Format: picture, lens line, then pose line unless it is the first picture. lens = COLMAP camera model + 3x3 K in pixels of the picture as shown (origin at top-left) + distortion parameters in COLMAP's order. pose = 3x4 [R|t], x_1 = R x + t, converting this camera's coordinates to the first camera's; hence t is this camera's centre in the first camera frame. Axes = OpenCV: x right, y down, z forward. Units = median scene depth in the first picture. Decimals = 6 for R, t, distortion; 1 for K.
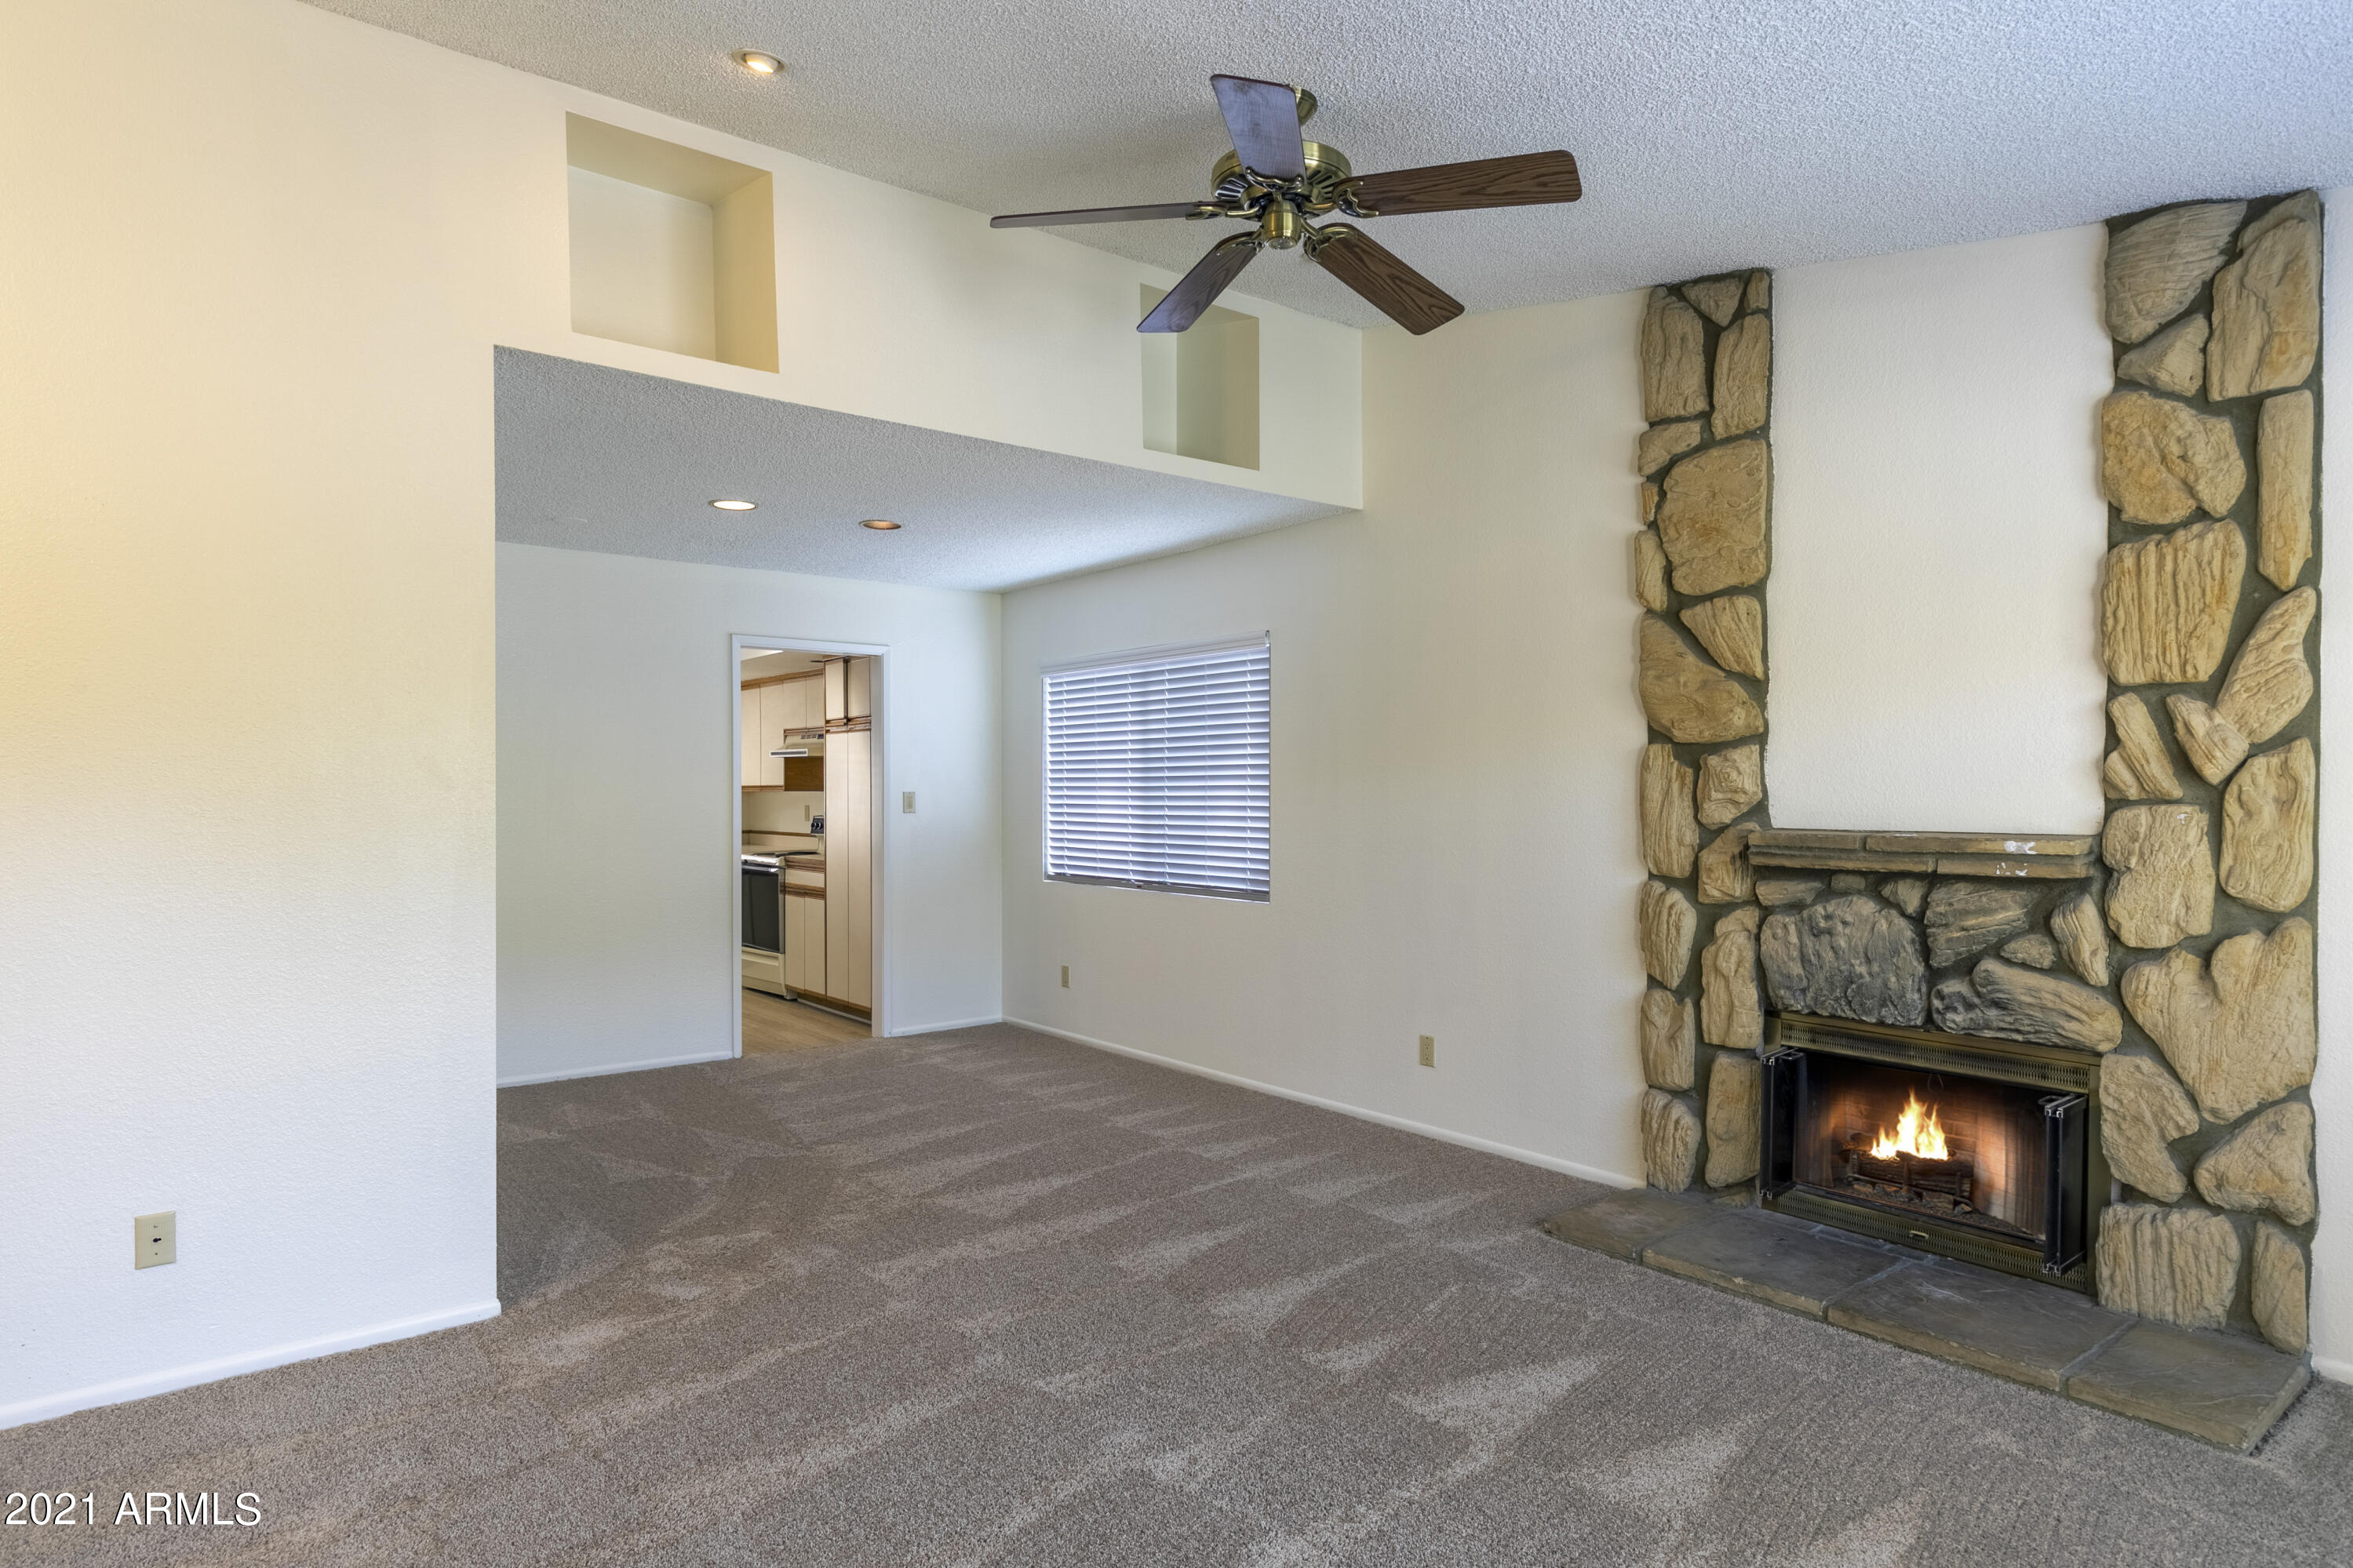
lens RADIAL K [[1305.4, 0, 1168.3], [0, 1305.4, 786.0], [0, 0, 1]] dist [0.007225, 0.003361]
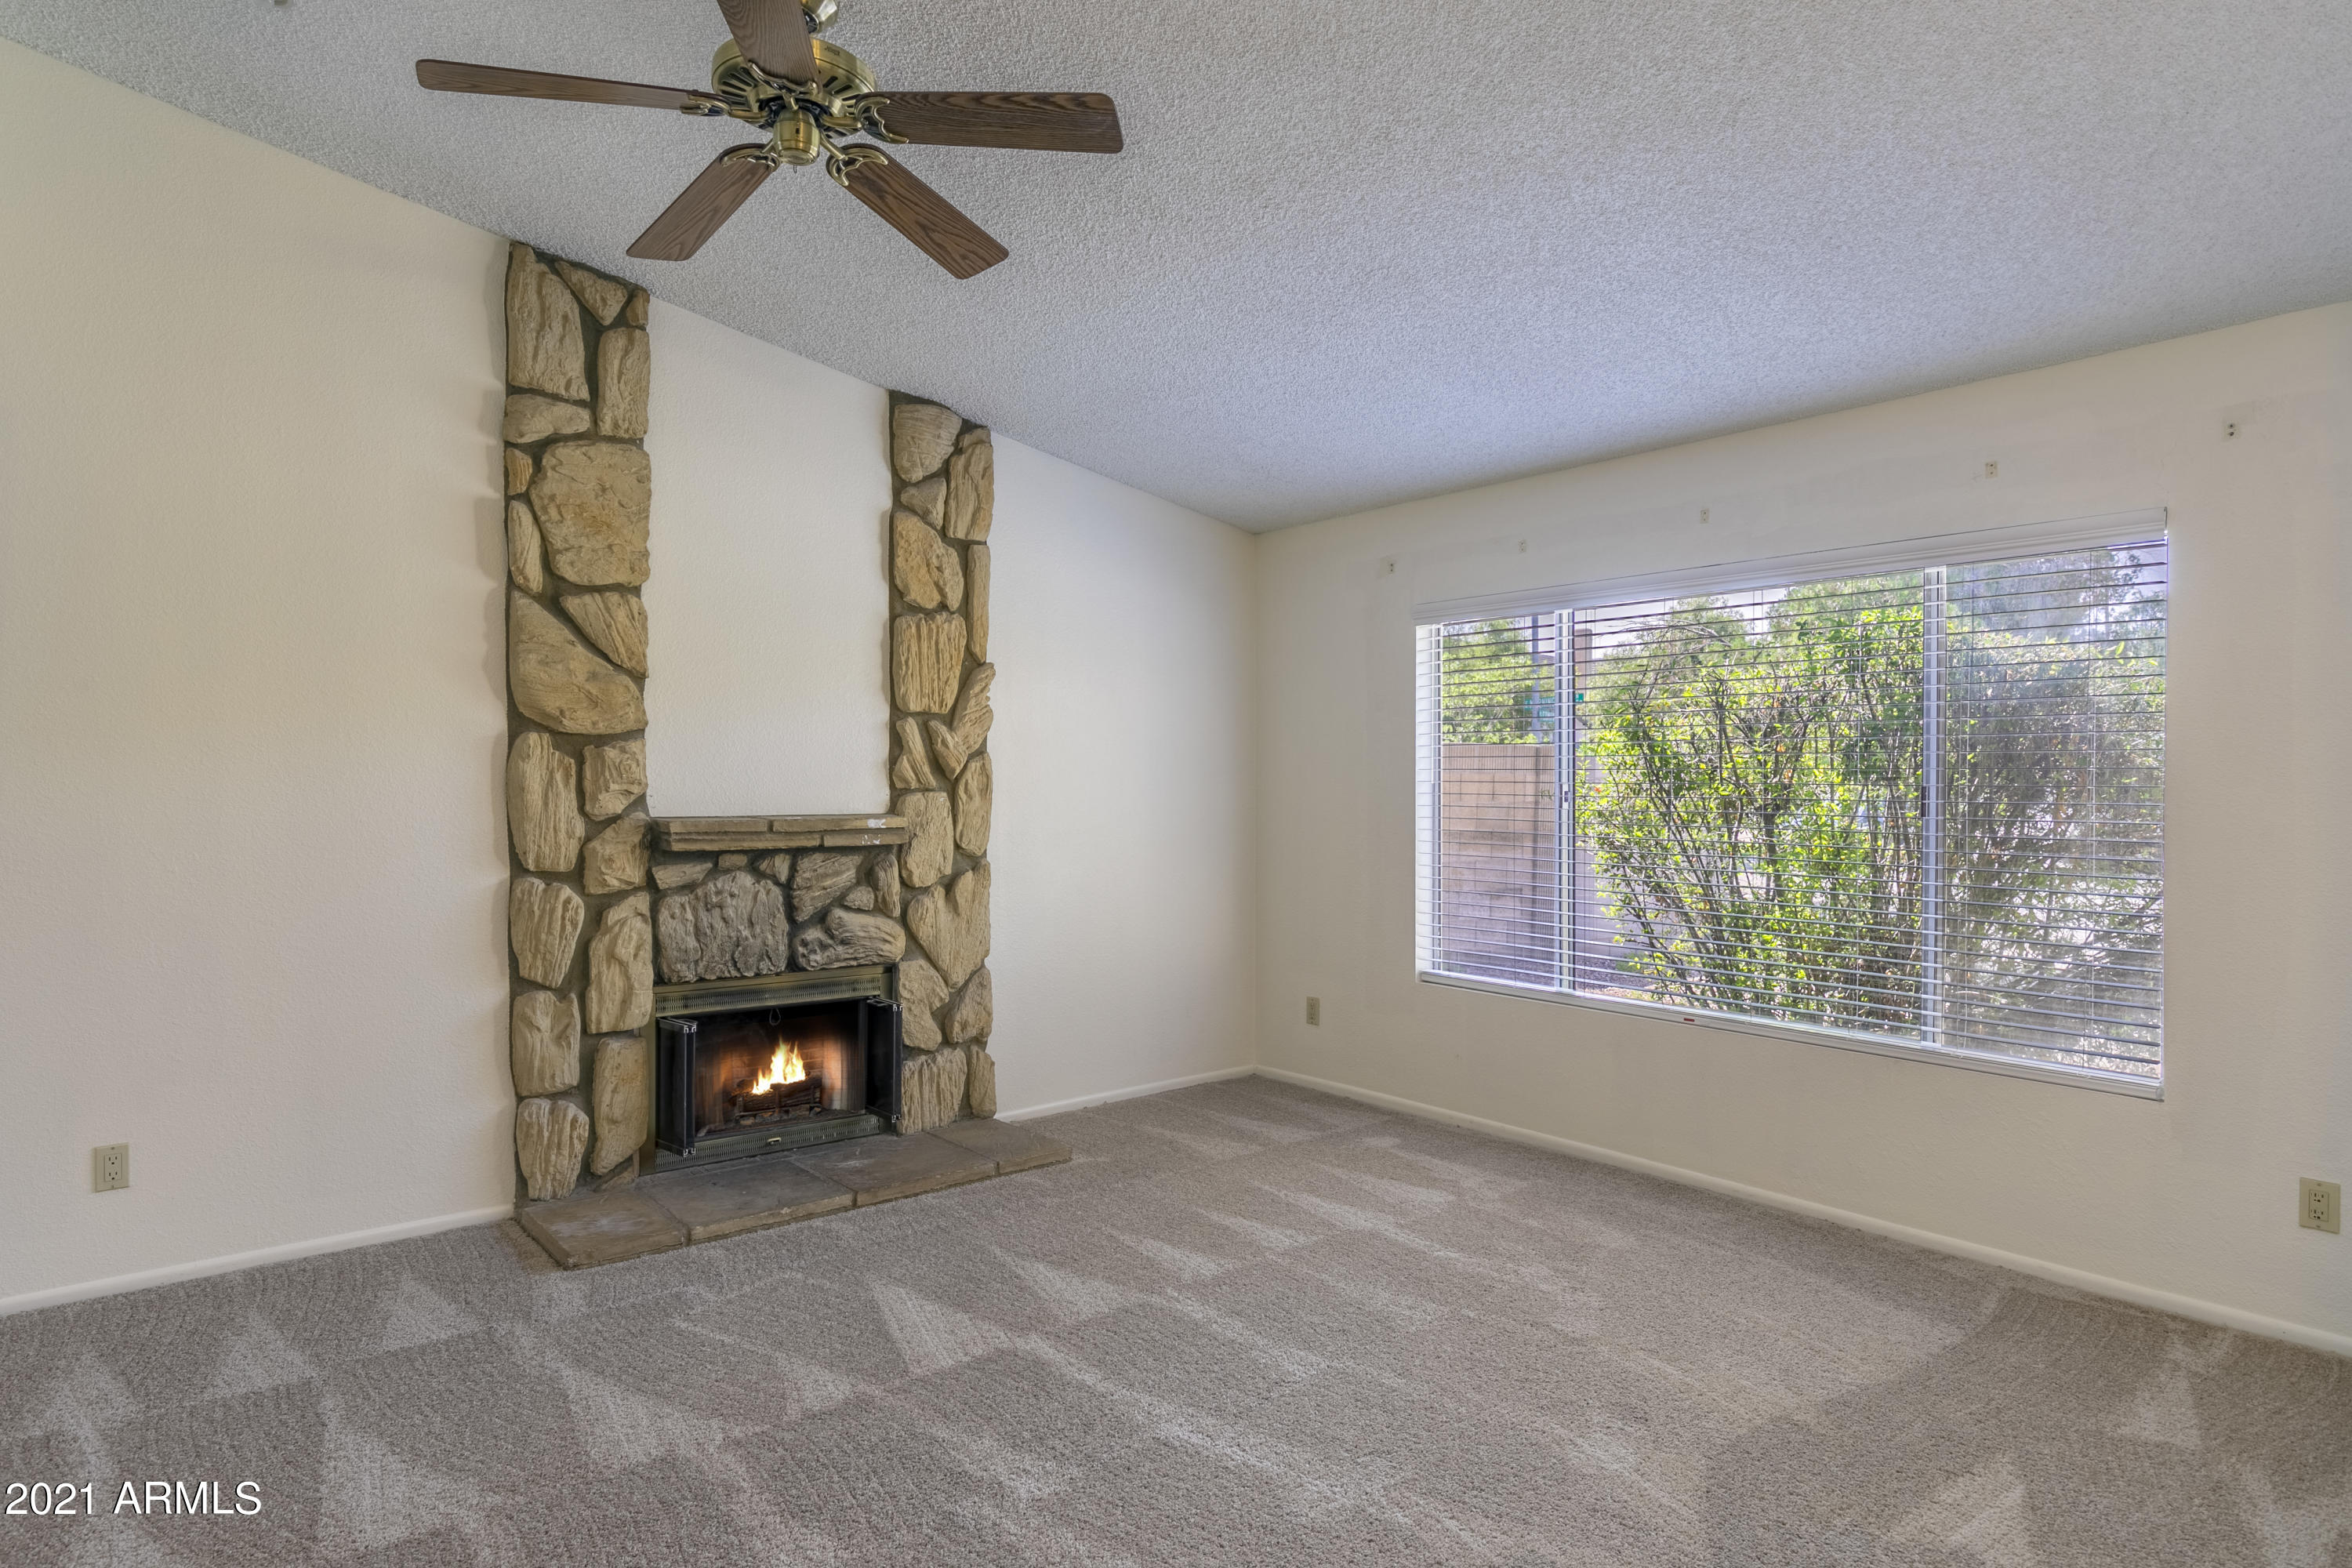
lens RADIAL K [[1305.0, 0, 1167.6], [0, 1305.0, 790.9], [0, 0, 1]] dist [0.007225, 0.003361]
pose [[-0.005466, -0.001230, 0.999984, -0.707169], [-0.002175, 0.999997, 0.001218, 0.009941], [-0.999983, -0.002168, -0.005469, 0.675950]]
